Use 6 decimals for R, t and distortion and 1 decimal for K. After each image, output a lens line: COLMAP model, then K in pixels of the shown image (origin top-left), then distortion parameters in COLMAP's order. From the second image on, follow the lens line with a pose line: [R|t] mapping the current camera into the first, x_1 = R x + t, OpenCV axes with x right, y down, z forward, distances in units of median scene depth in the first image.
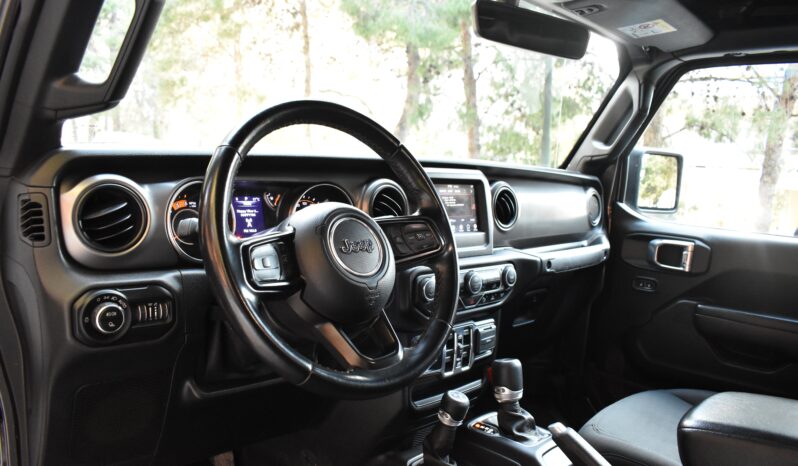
lens RADIAL K [[621.9, 0, 393.1], [0, 621.9, 236.1], [0, 0, 1]] dist [-0.080551, 0.006121]
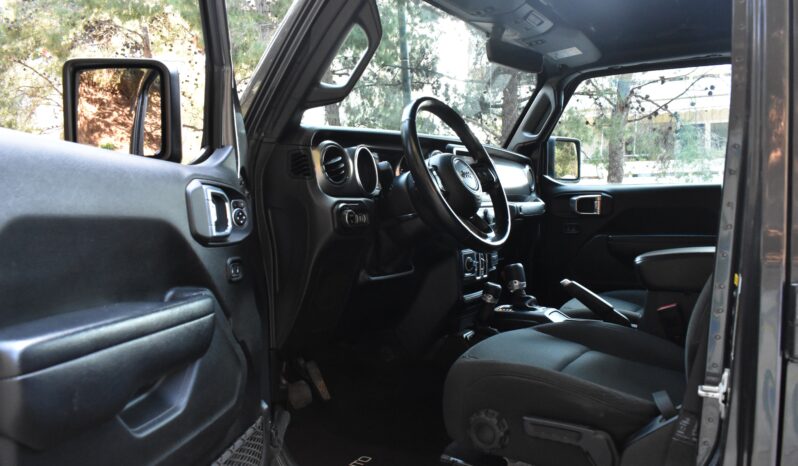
lens RADIAL K [[674.2, 0, 399.0], [0, 674.2, 233.0], [0, 0, 1]] dist [-0.087823, -0.002983]
pose [[0.963757, -0.084960, 0.252891, -0.380551], [0.101472, 0.993428, -0.052956, 0.135435], [-0.246730, 0.076698, 0.966044, -0.418000]]
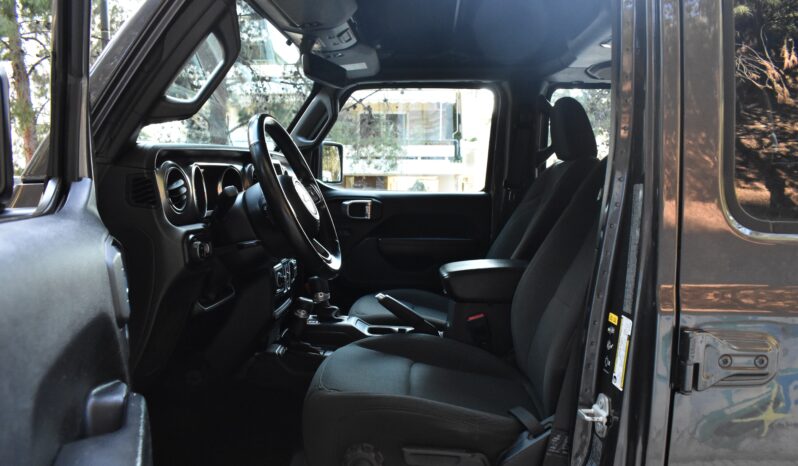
lens RADIAL K [[635.2, 0, 399.0], [0, 635.2, 233.0], [0, 0, 1]] dist [-0.070414, -0.001433]
pose [[0.738730, -0.107382, 0.665392, -0.538293], [0.107814, 0.993341, 0.040609, 0.035502], [-0.665322, 0.041739, 0.745389, -0.257064]]
